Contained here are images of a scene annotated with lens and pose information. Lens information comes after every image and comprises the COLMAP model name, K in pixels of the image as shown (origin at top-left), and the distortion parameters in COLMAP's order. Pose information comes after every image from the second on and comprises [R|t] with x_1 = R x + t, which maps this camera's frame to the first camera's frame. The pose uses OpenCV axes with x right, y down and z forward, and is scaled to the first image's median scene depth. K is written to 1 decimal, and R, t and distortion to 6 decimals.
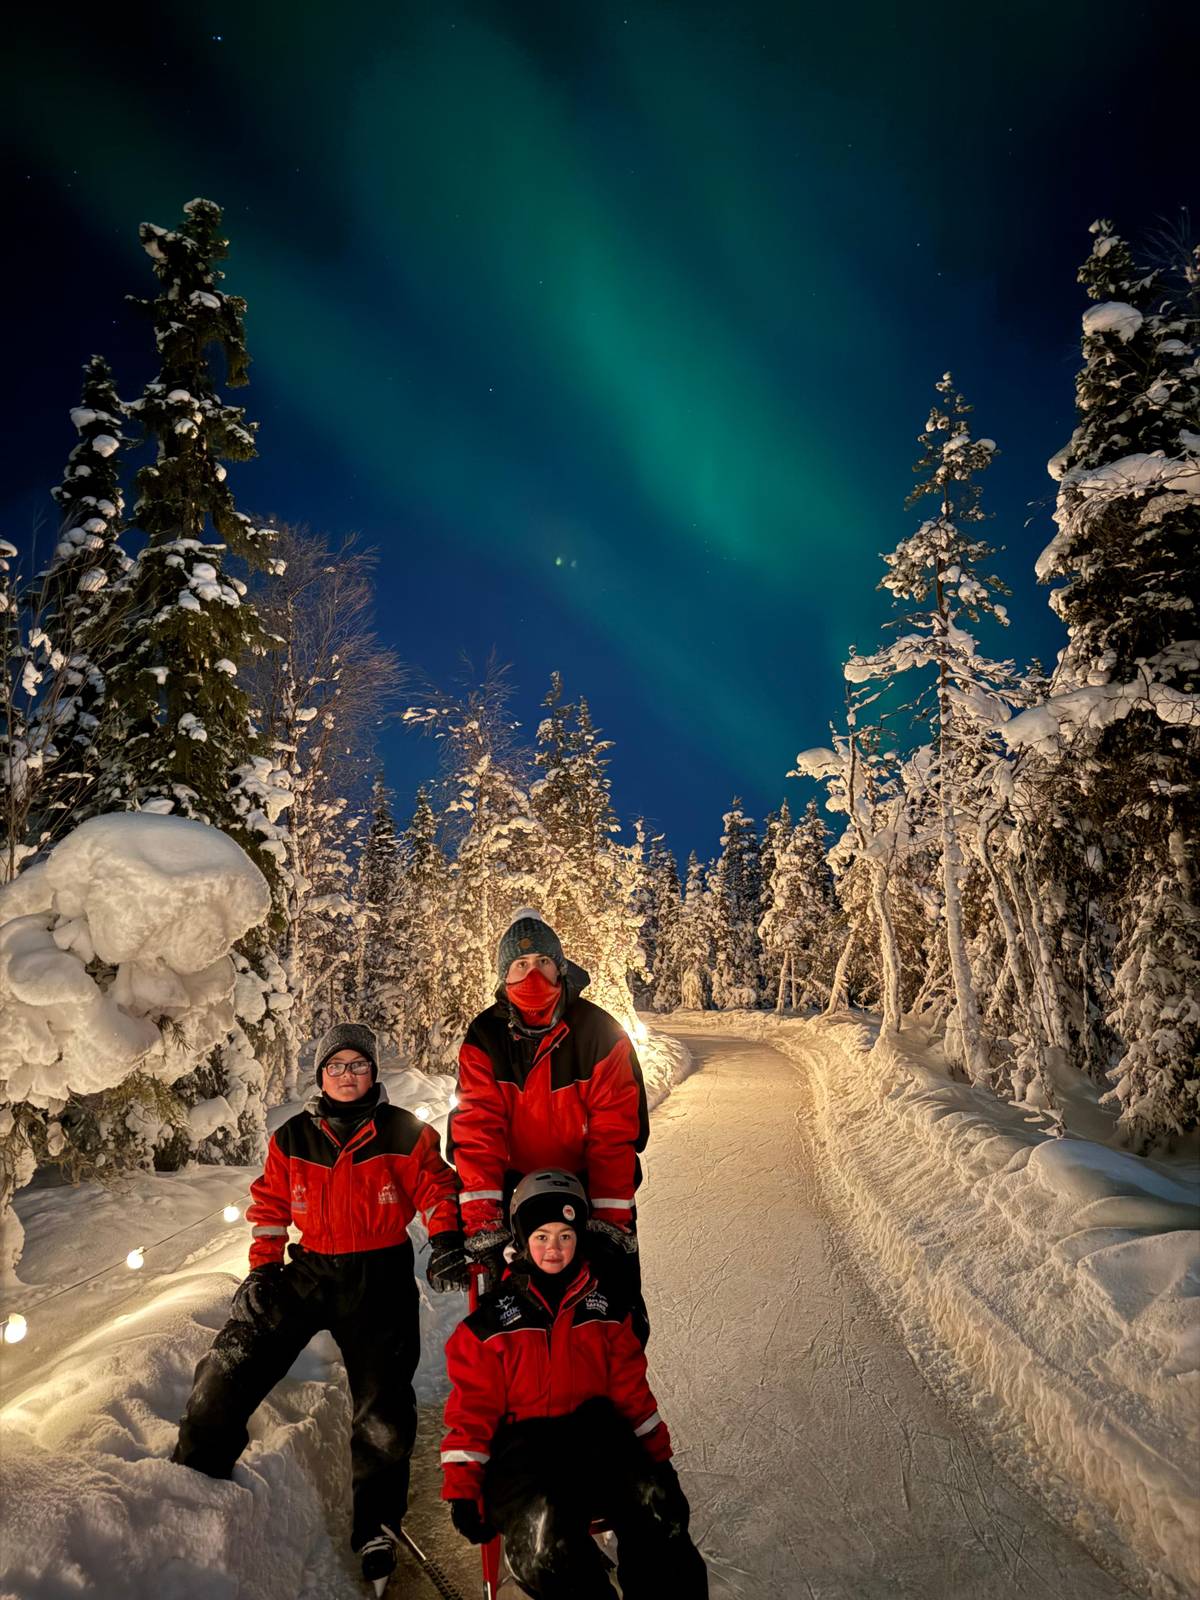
lens RADIAL K [[1122.0, 0, 610.3], [0, 1122.0, 800.9], [0, 0, 1]] dist [0.123064, -0.305186]
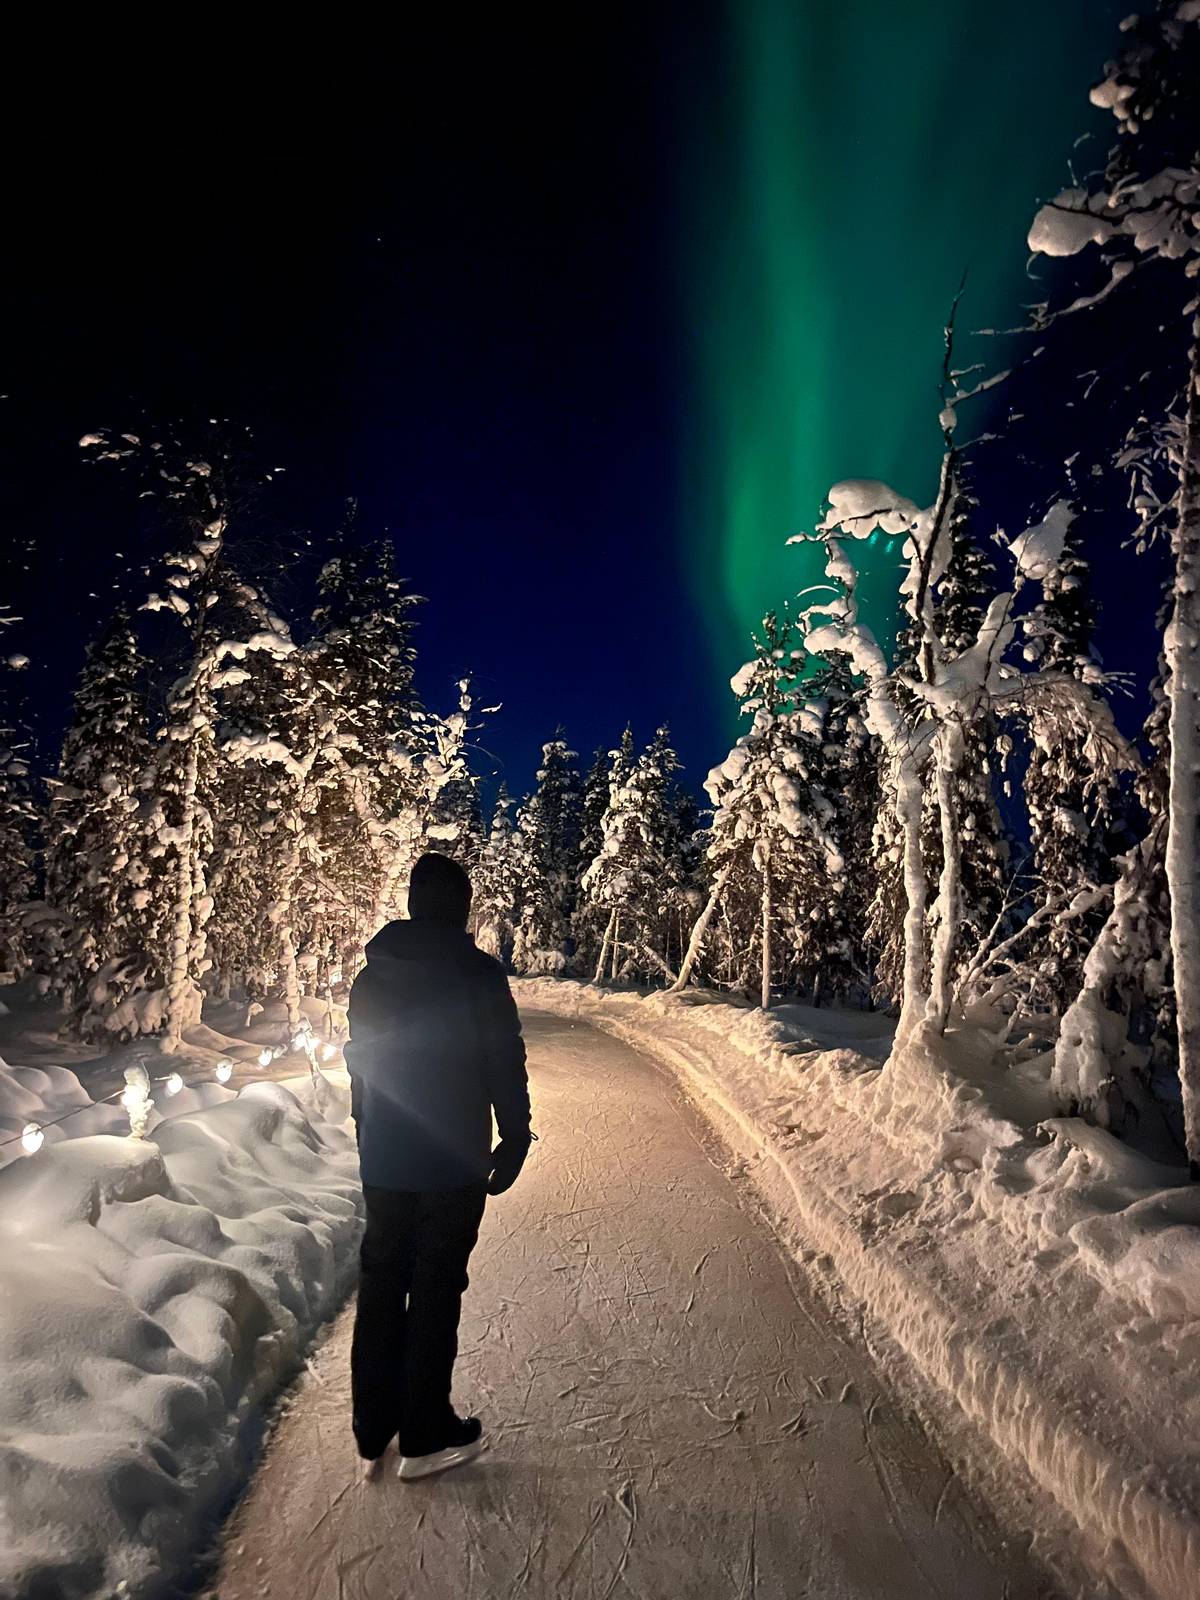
lens RADIAL K [[1122.0, 0, 610.3], [0, 1122.0, 800.9], [0, 0, 1]] dist [0.123064, -0.305186]
pose [[0.977250, 0.096684, 0.188772, -0.004906], [-0.102054, 0.994599, 0.018913, 0.042298], [-0.185924, -0.037748, 0.981839, 0.217082]]
